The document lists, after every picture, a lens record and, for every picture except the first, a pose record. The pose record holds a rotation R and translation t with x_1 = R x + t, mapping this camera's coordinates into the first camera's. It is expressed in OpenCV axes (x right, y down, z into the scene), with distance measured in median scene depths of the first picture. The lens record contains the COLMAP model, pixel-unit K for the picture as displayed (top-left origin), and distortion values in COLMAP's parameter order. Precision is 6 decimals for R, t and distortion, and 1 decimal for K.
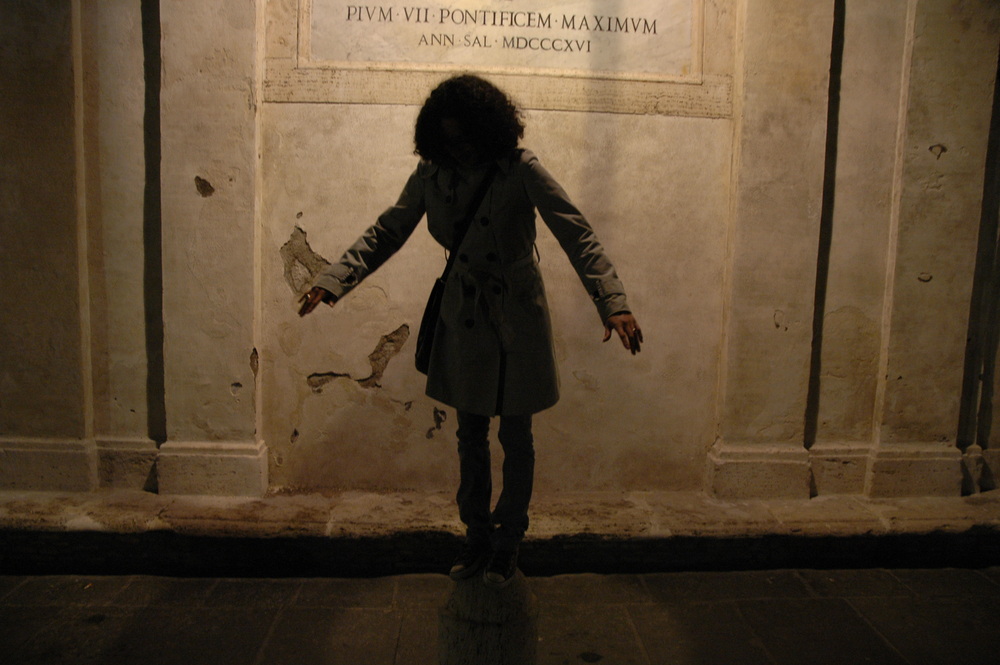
lens RADIAL K [[774.7, 0, 502.3], [0, 774.7, 344.1], [0, 0, 1]] dist [-0.179207, 0.166863]
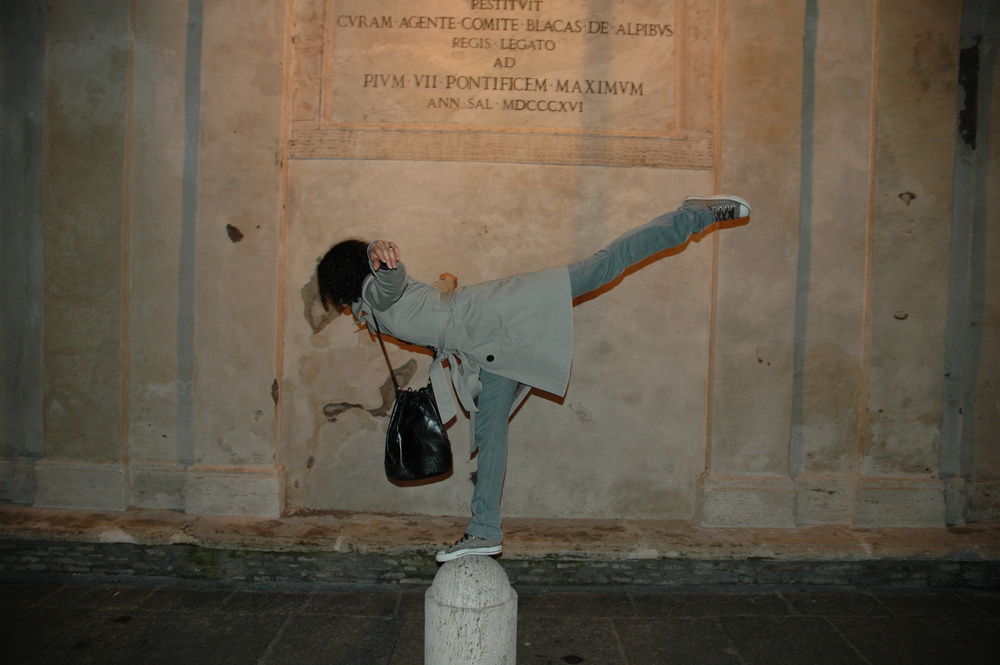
lens RADIAL K [[774.7, 0, 502.1], [0, 774.7, 346.1], [0, 0, 1]] dist [-0.179207, 0.166863]
pose [[0.998961, 0.001266, -0.045561, 0.050603], [-0.005168, 0.996314, -0.085626, 0.050275], [0.045284, 0.085772, 0.995285, -0.084396]]
